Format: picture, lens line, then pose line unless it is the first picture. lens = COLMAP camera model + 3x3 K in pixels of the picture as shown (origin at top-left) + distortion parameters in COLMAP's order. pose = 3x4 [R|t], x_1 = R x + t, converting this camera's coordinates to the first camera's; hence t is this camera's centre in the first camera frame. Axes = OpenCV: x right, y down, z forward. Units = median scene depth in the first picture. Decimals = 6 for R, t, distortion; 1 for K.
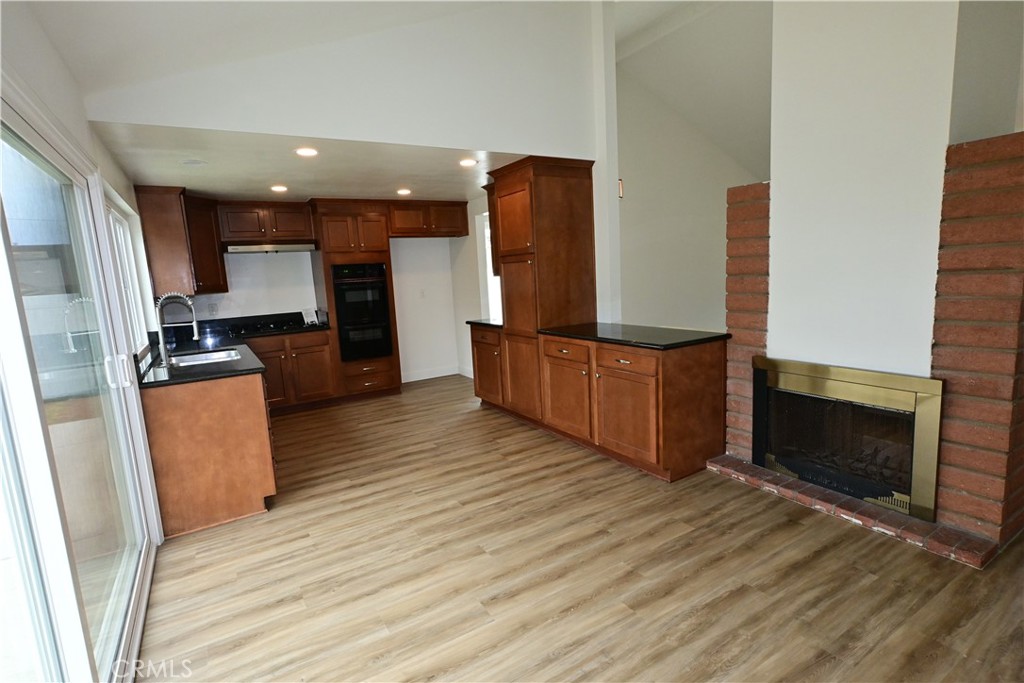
lens RADIAL K [[504.9, 0, 511.4], [0, 504.9, 344.7], [0, 0, 1]] dist [-0.000872, 0.001419]
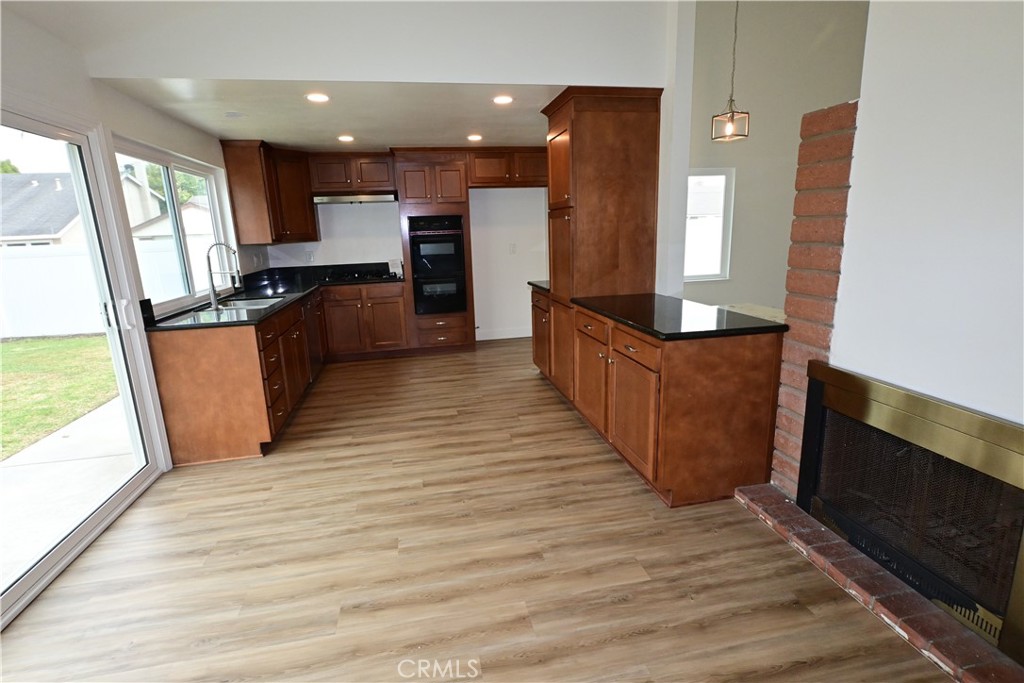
lens RADIAL K [[504.9, 0, 511.4], [0, 504.9, 344.7], [0, 0, 1]] dist [-0.000872, 0.001419]
pose [[0.939491, 0.098478, -0.328113, 0.309334], [-0.066955, 0.992104, 0.106052, -0.044498], [0.335966, -0.077666, 0.938667, 0.194791]]
